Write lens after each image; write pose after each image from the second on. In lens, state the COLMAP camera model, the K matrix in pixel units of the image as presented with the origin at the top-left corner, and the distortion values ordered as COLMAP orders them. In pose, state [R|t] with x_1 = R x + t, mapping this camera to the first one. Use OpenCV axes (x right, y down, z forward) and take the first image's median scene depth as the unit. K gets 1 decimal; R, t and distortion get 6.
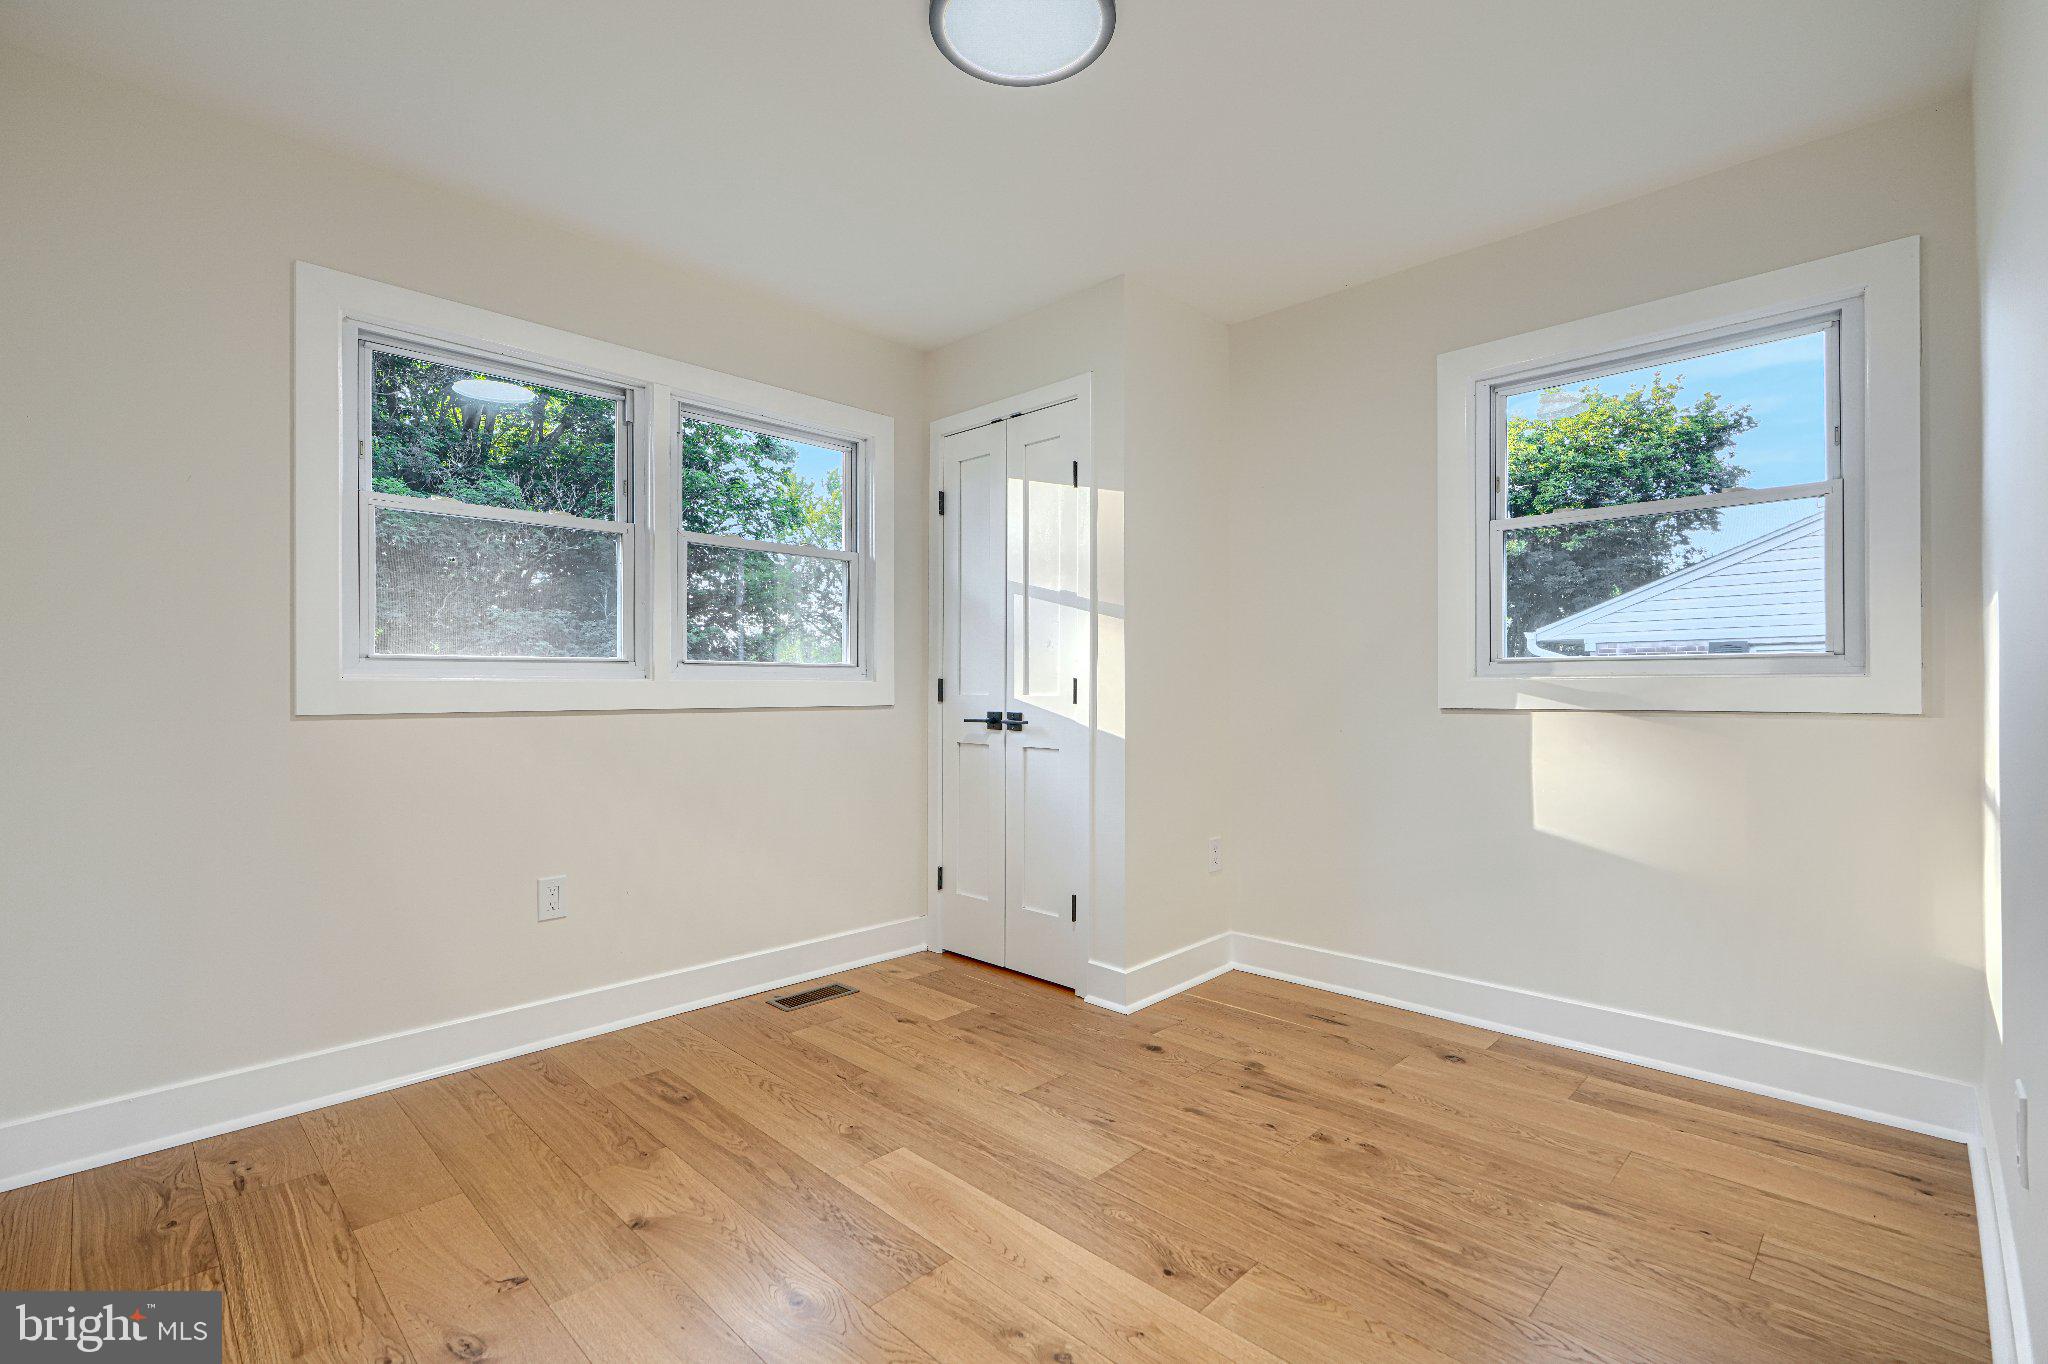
lens RADIAL K [[922.9, 0, 1019.1], [0, 922.9, 679.6], [0, 0, 1]] dist [0.001856, 0.000178]
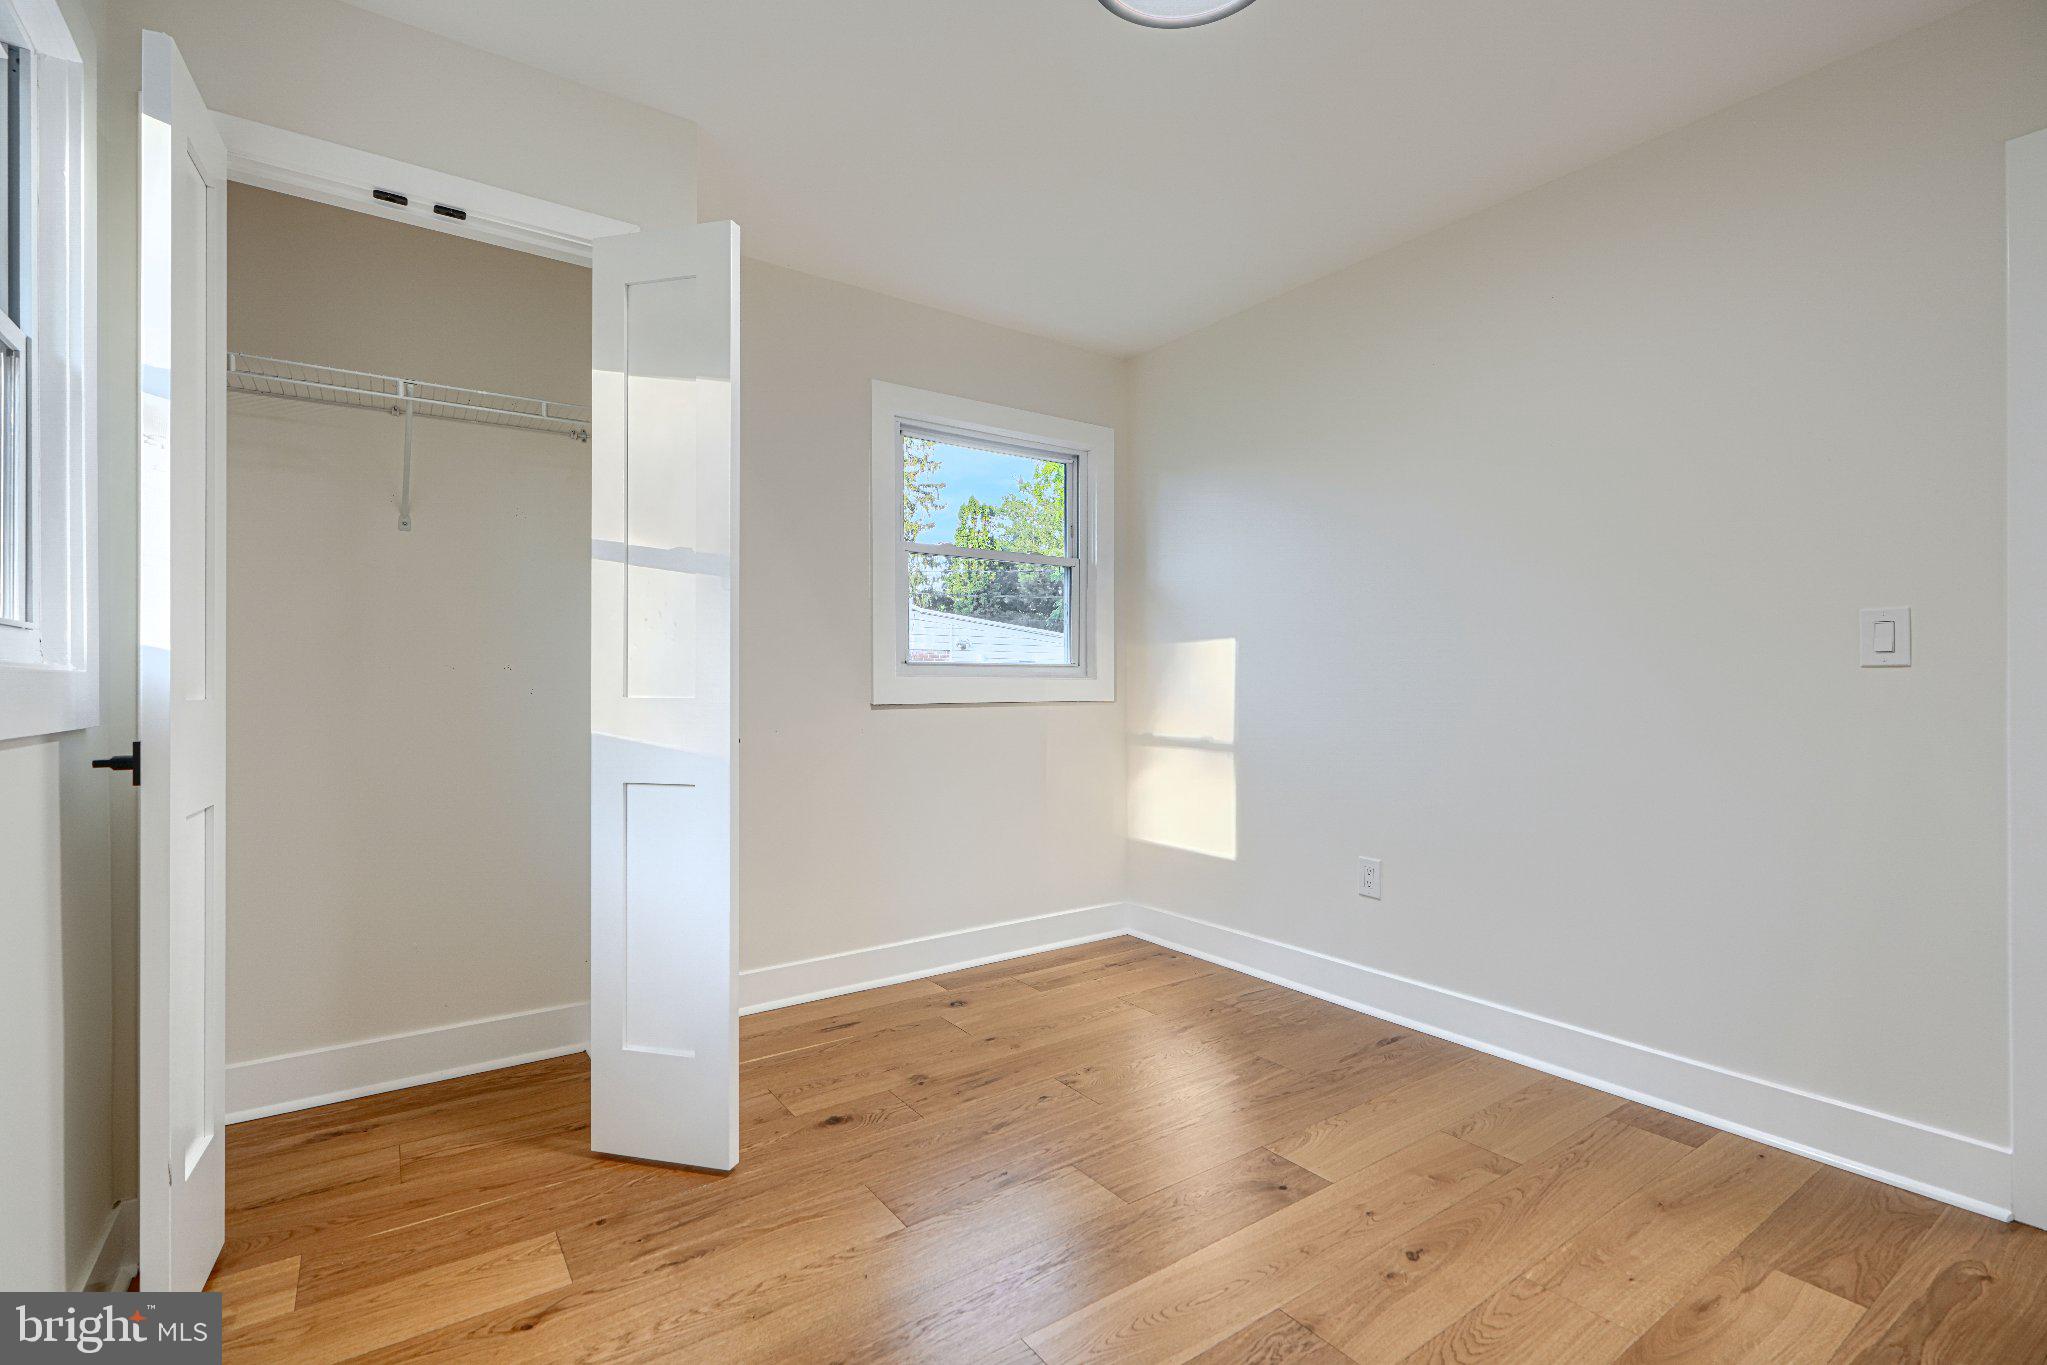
lens RADIAL K [[928.0, 0, 1025.2], [0, 928.0, 664.6], [0, 0, 1]] dist [0.001548, 0.000298]
pose [[0.178452, 0.019984, 0.983746, -0.645274], [-0.007441, 0.999793, -0.018960, 0.002185], [-0.983921, -0.003936, 0.178563, 0.671724]]
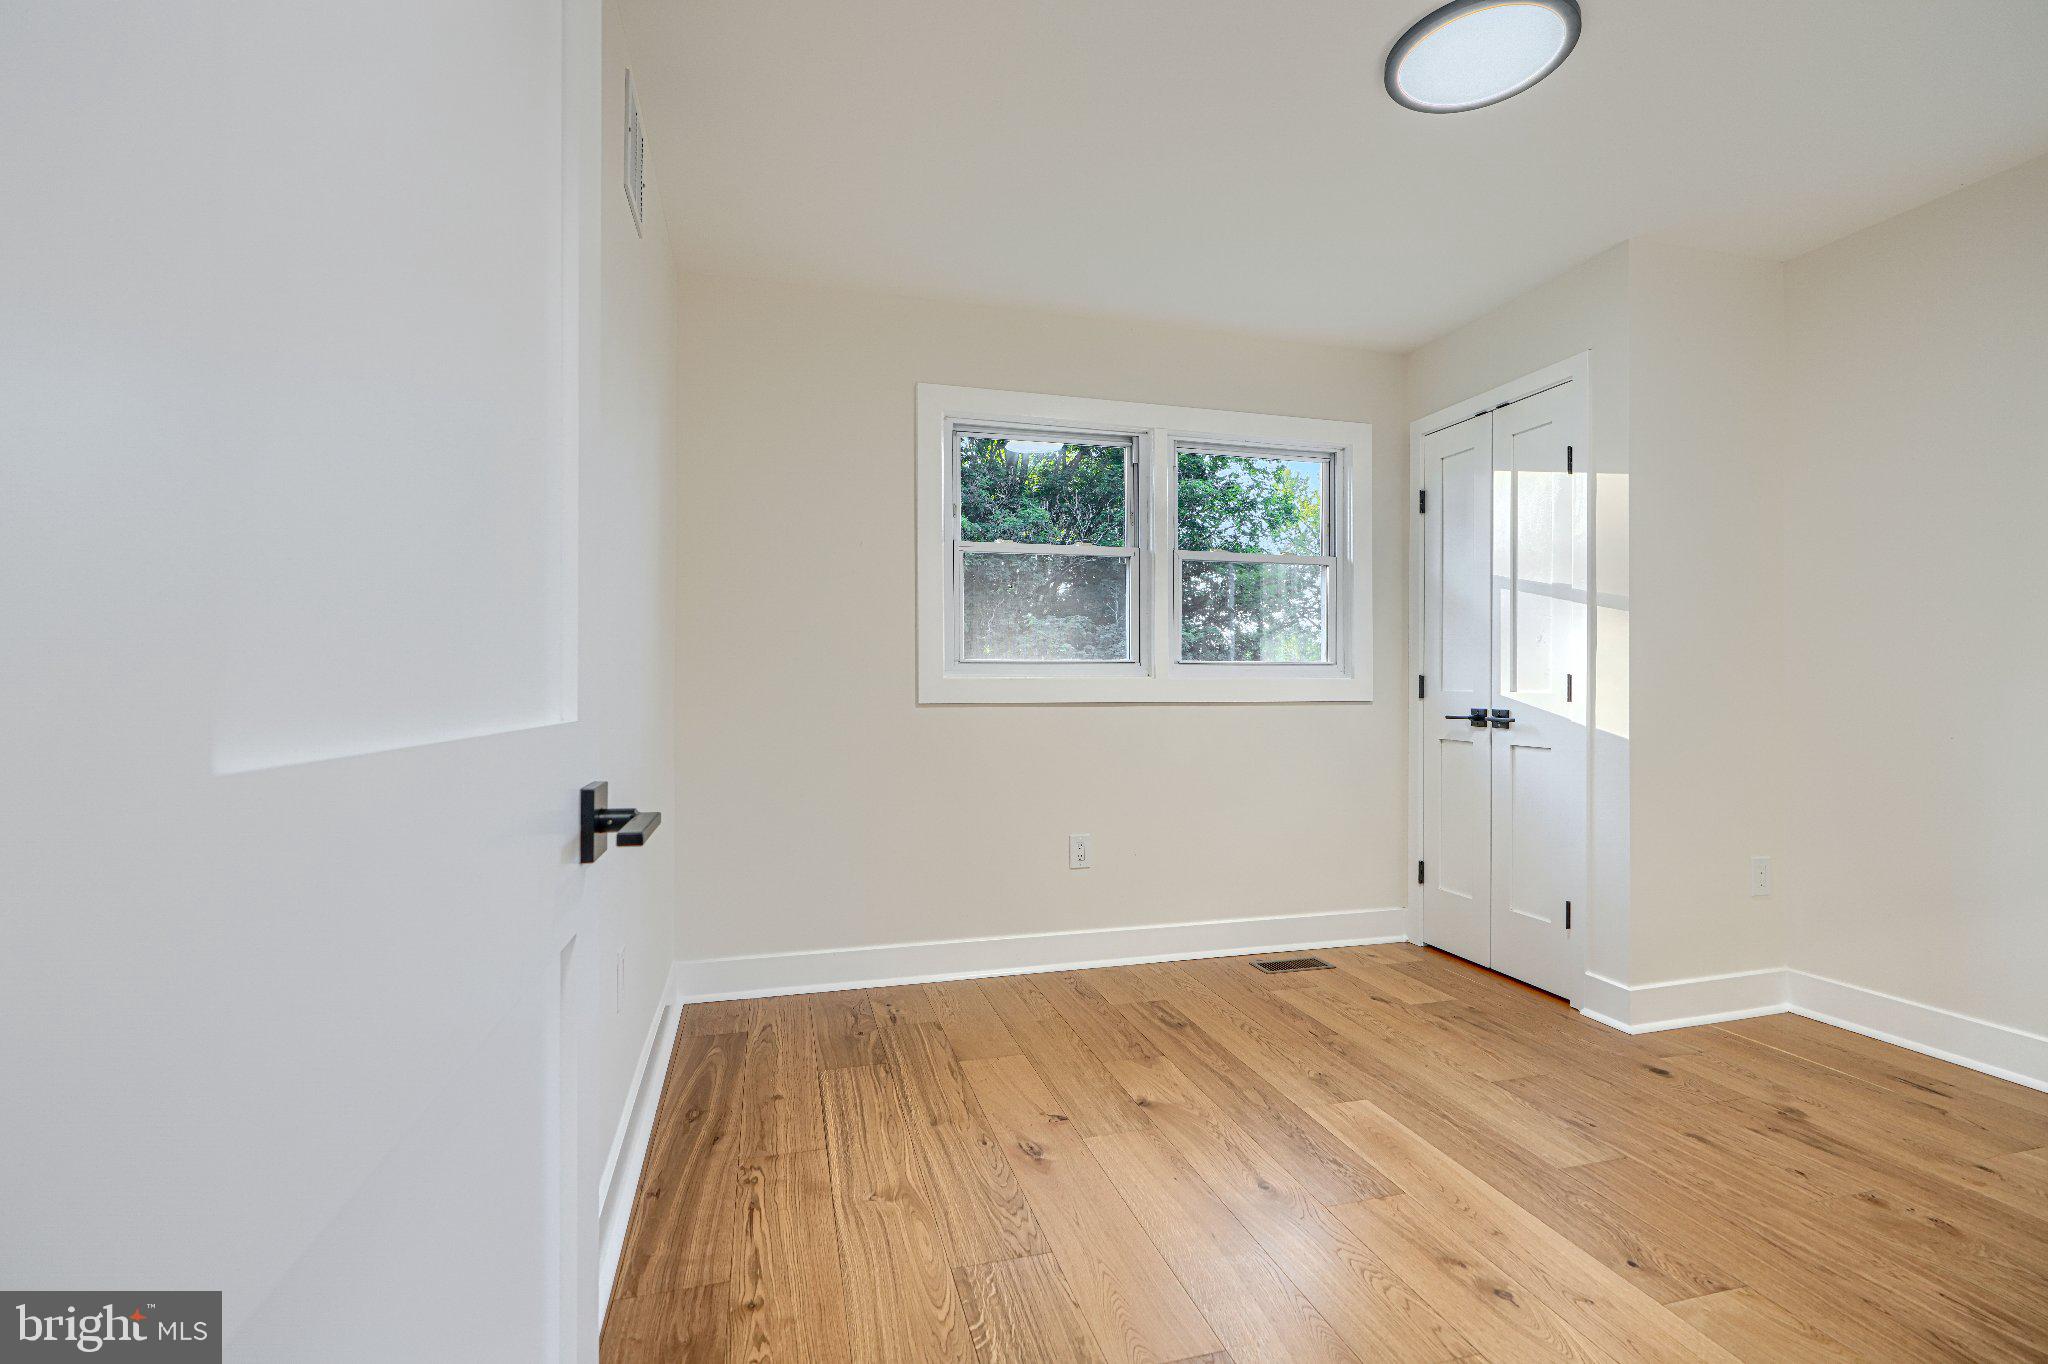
lens RADIAL K [[917.7, 0, 1024.0], [0, 917.7, 682.0], [0, 0, 1]] dist [0.001253, -0.000025]
pose [[0.867081, -0.000482, -0.498167, 0.051331], [0.003750, 0.999978, 0.005558, -0.001432], [0.498154, -0.006687, 0.867063, -0.119168]]
